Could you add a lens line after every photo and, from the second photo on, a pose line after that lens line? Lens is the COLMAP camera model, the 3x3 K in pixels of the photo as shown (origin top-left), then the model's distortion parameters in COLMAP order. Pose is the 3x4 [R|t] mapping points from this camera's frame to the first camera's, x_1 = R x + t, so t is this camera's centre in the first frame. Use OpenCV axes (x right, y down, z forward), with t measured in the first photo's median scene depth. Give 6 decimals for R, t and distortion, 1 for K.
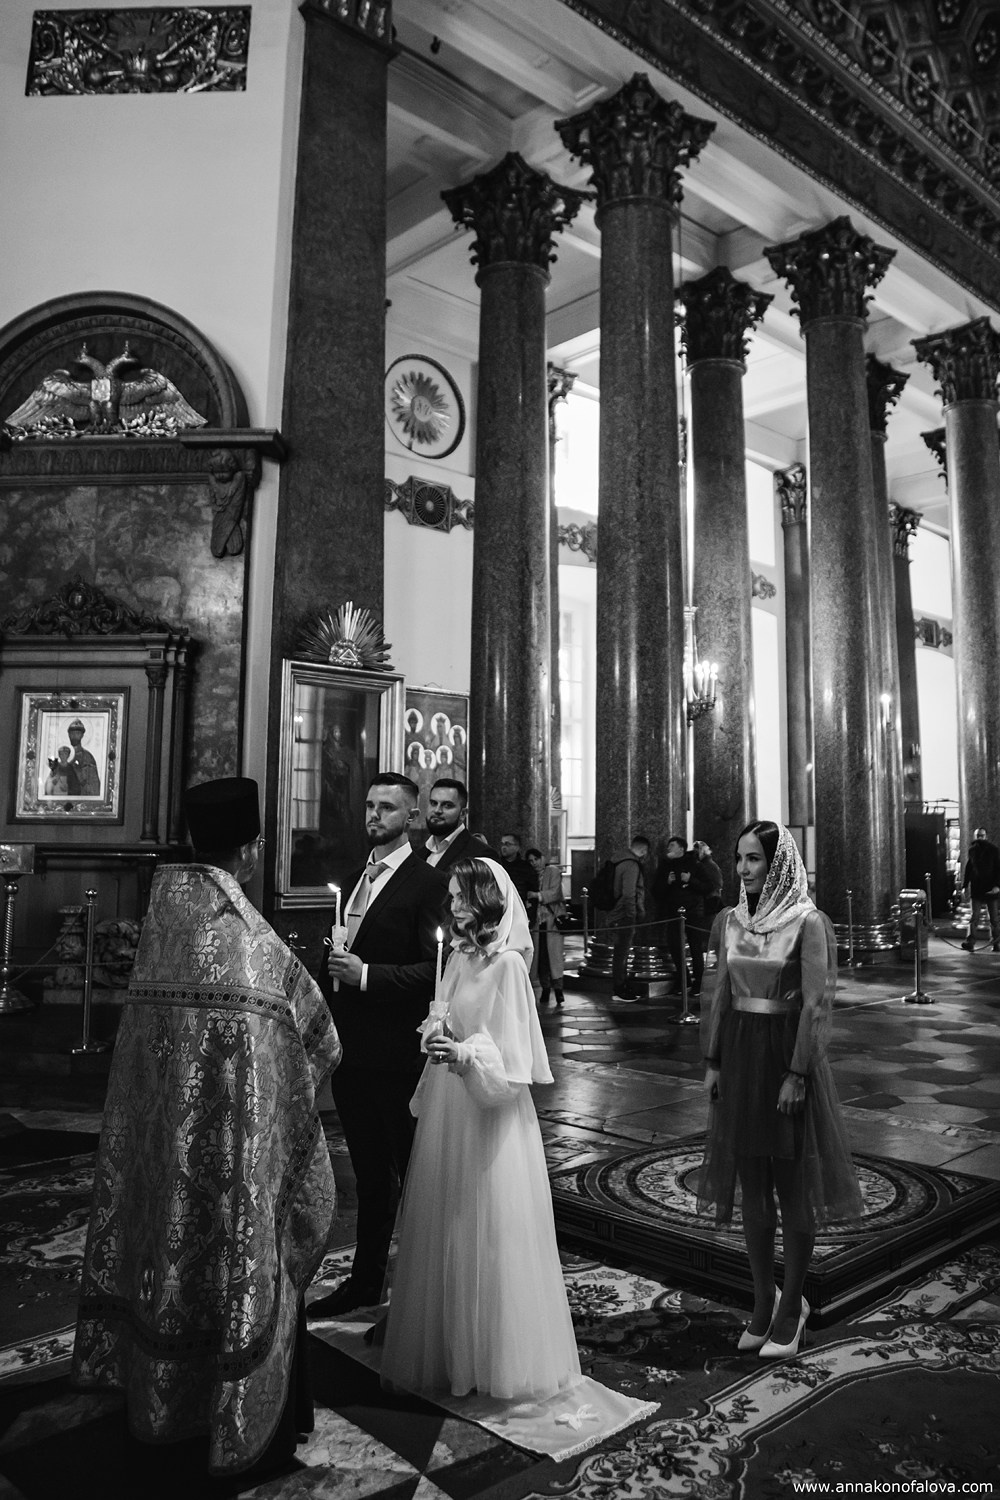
lens RADIAL K [[1162.6, 0, 522.4], [0, 1162.6, 671.4], [0, 0, 1]] dist [-0.098850, 0.072788]
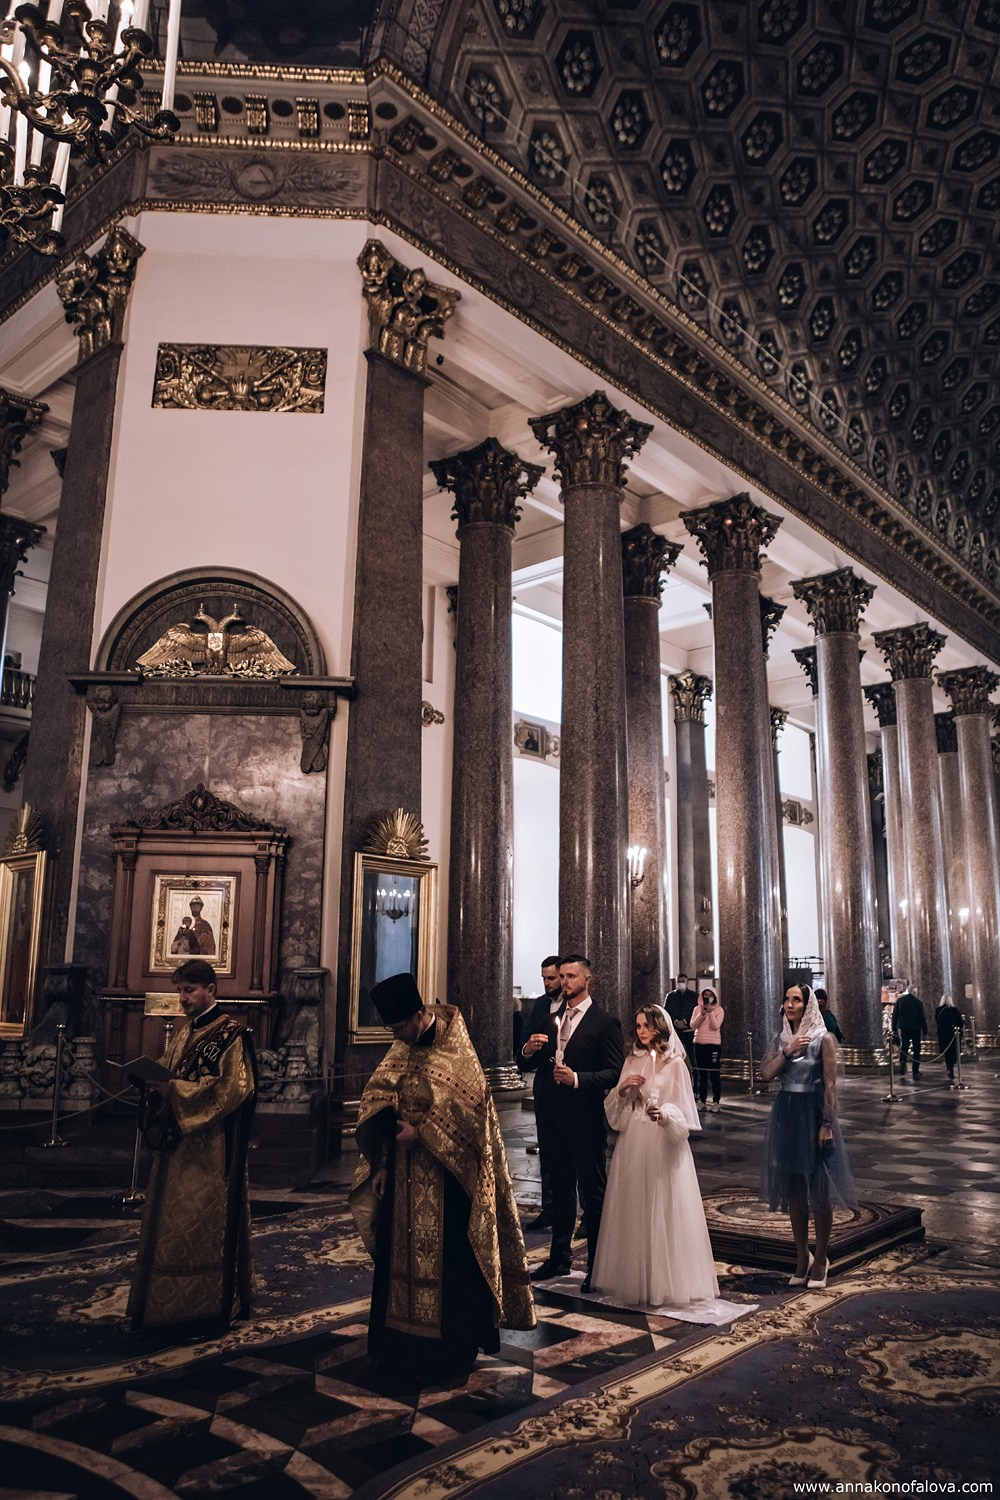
lens RADIAL K [[1069.4, 0, 500.0], [0, 1069.4, 750.0], [0, 0, 1]] dist [-0.106142, 0.085608]
pose [[0.996296, 0.025218, 0.082205, -0.128251], [-0.018918, 0.996887, -0.076543, -0.032265], [-0.083880, 0.074705, 0.993672, -0.200461]]
